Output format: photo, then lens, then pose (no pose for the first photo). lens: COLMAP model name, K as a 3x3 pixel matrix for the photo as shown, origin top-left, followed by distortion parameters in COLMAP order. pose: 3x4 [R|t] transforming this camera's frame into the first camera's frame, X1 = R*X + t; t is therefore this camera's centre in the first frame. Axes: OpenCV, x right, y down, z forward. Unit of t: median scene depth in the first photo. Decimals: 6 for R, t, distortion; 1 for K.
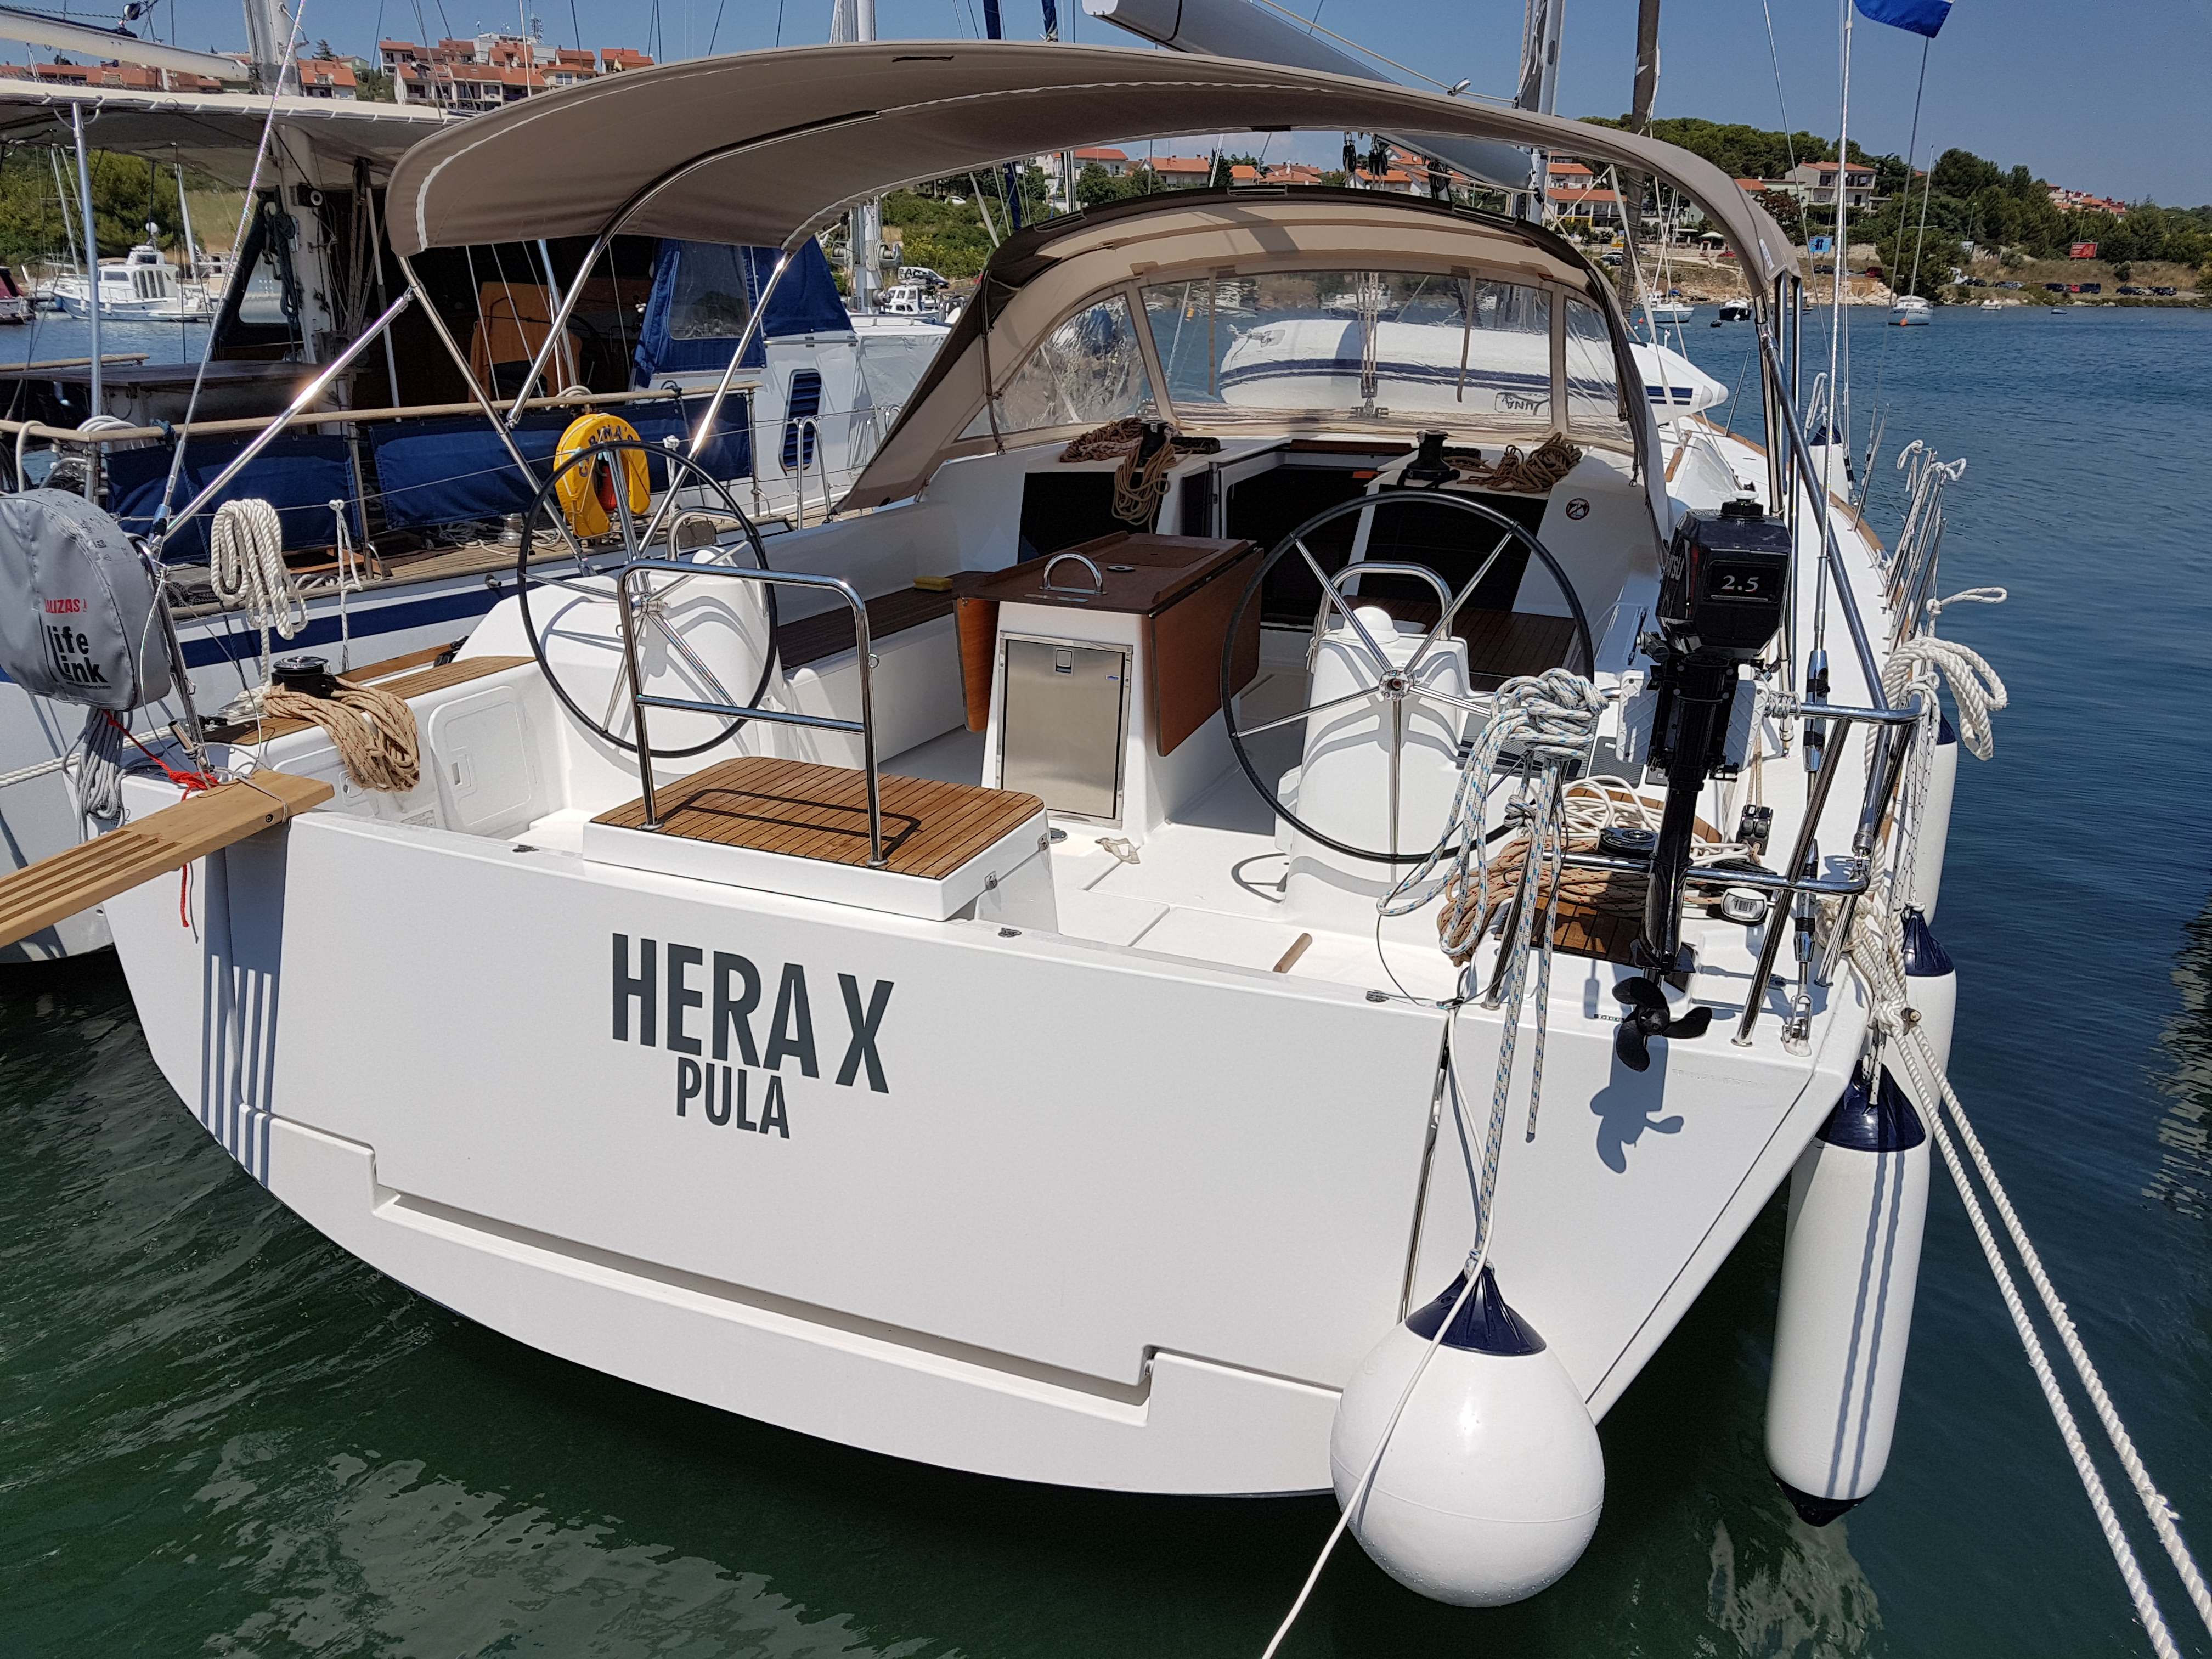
lens RADIAL K [[1755.8, 0, 1055.9], [0, 1755.8, 863.9], [0, 0, 1]] dist [0.094686, -0.123953]
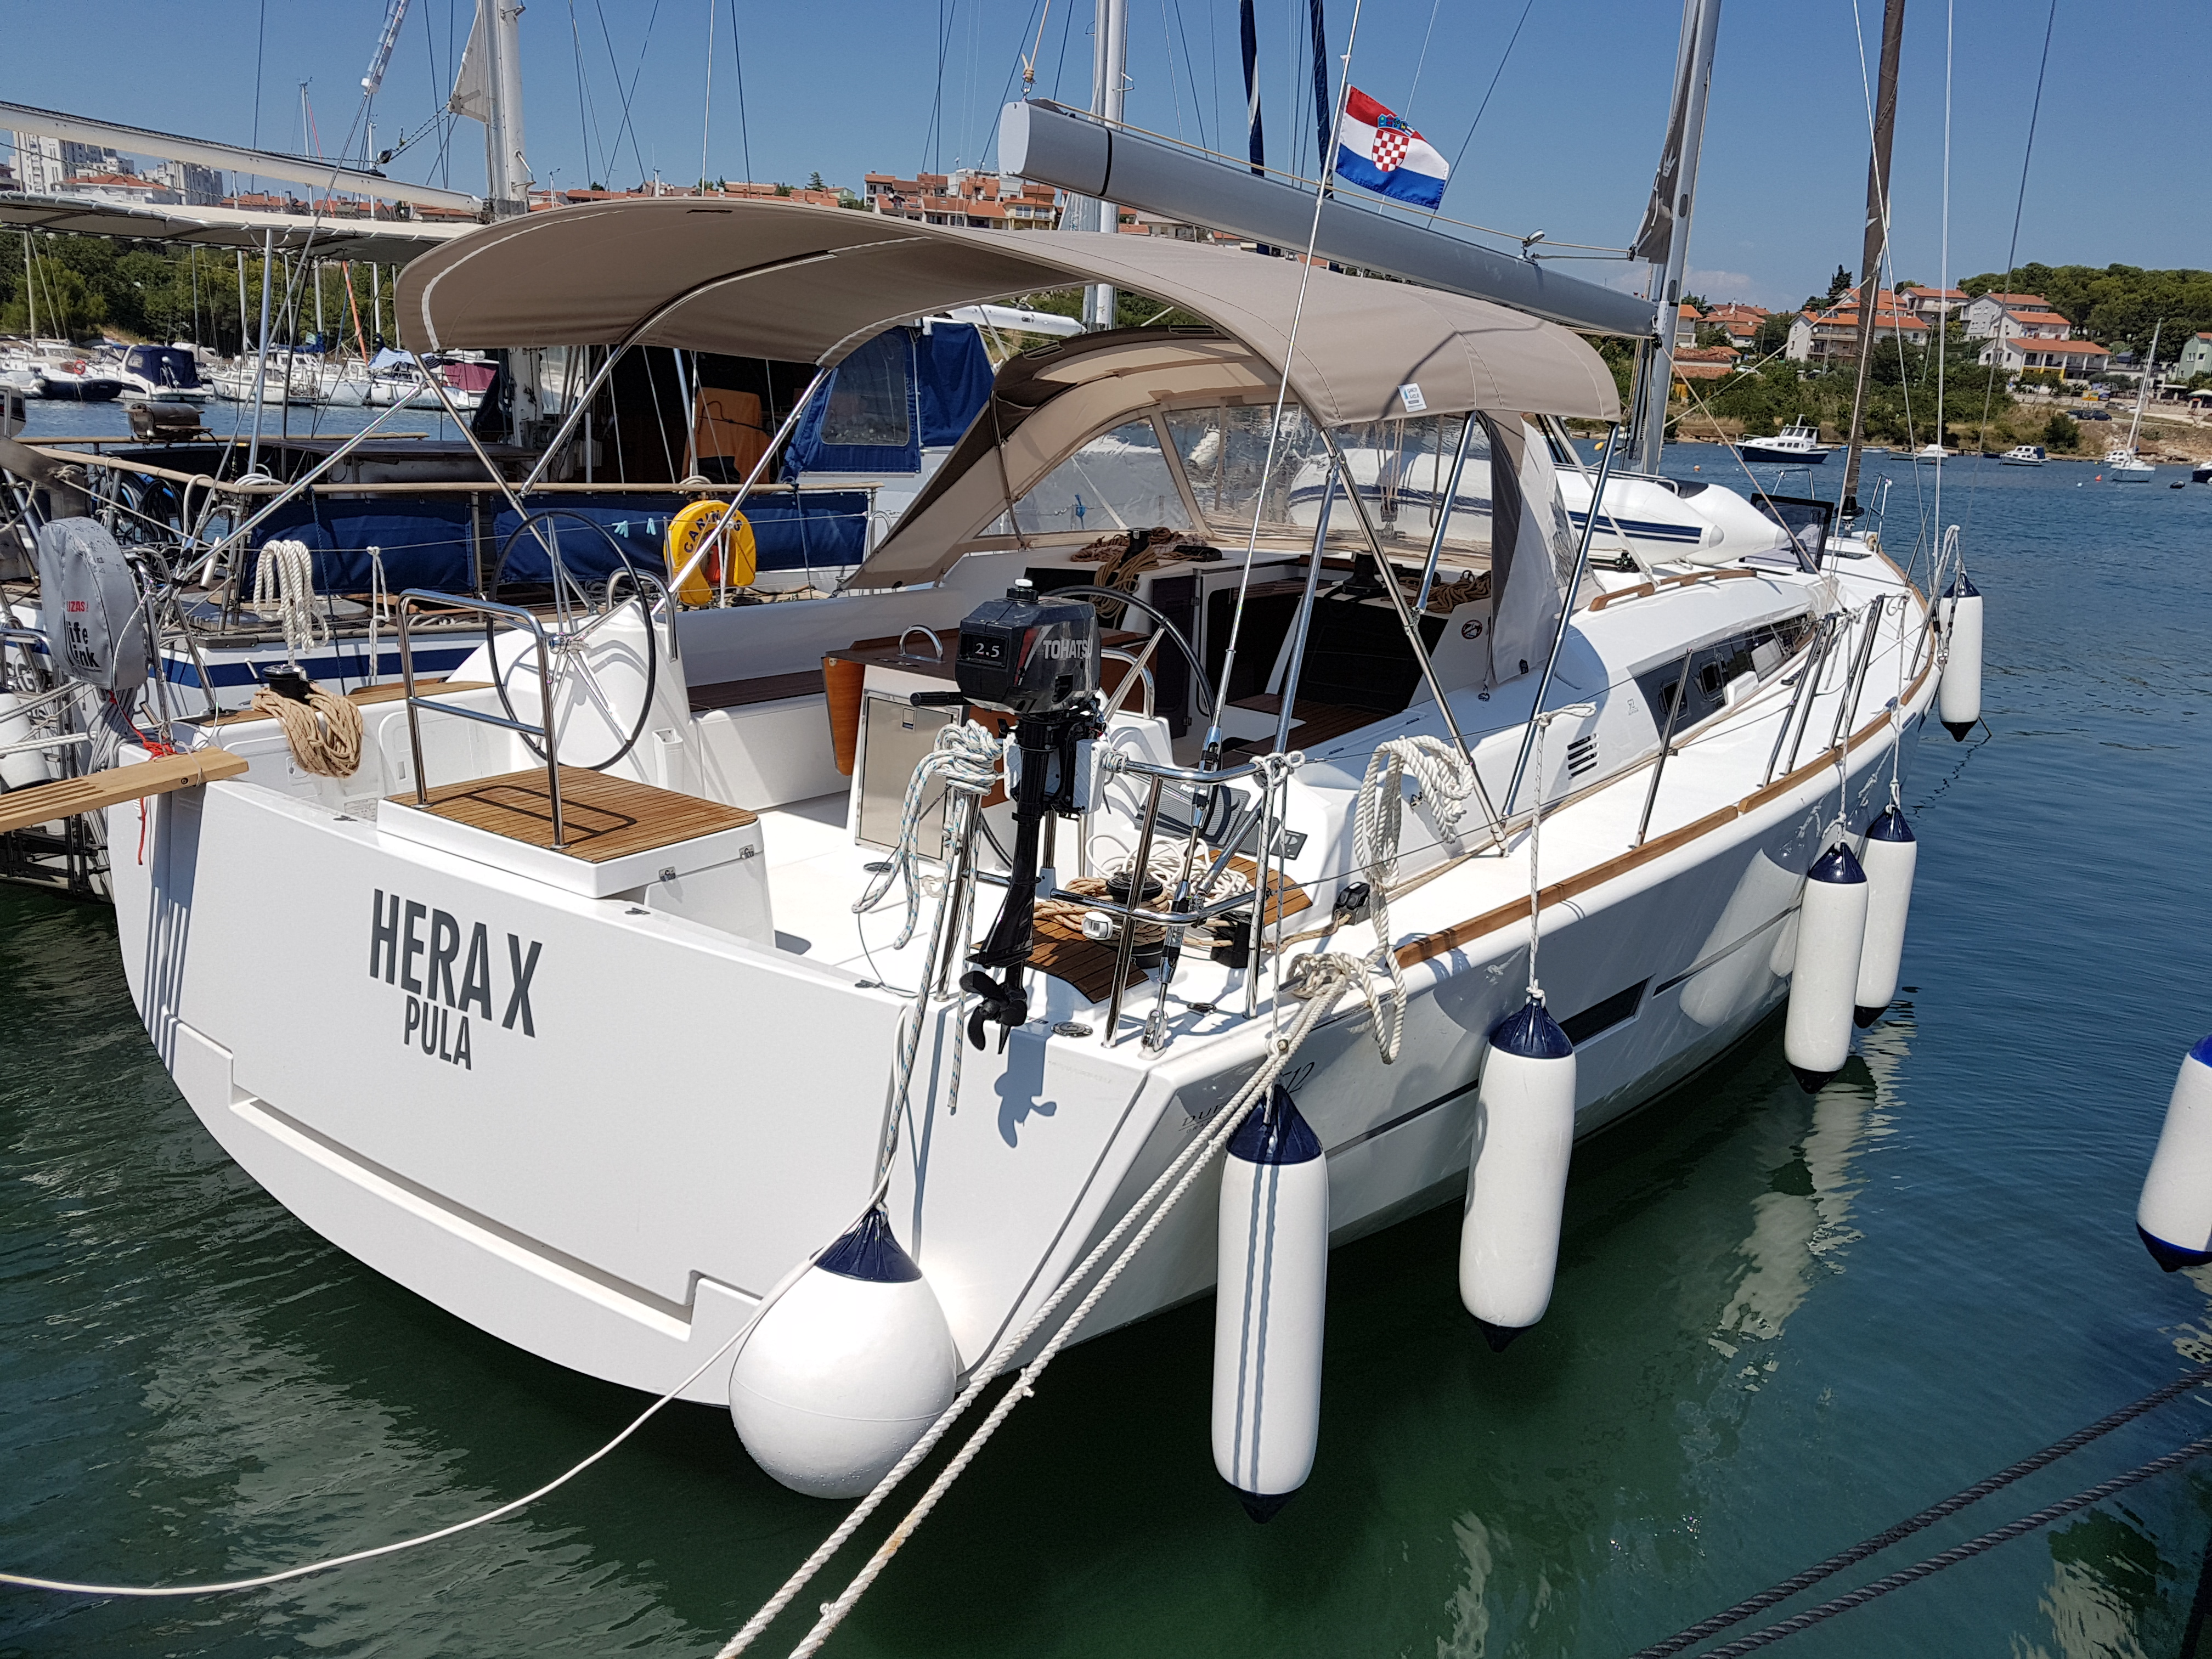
lens RADIAL K [[1755.8, 0, 1121.9], [0, 1755.8, 833.2], [0, 0, 1]] dist [0.094686, -0.123953]
pose [[0.977265, 0.087975, -0.192909, 0.488687], [-0.103843, 0.991857, -0.073728, 0.037888], [0.184852, 0.092084, 0.978443, -0.114674]]
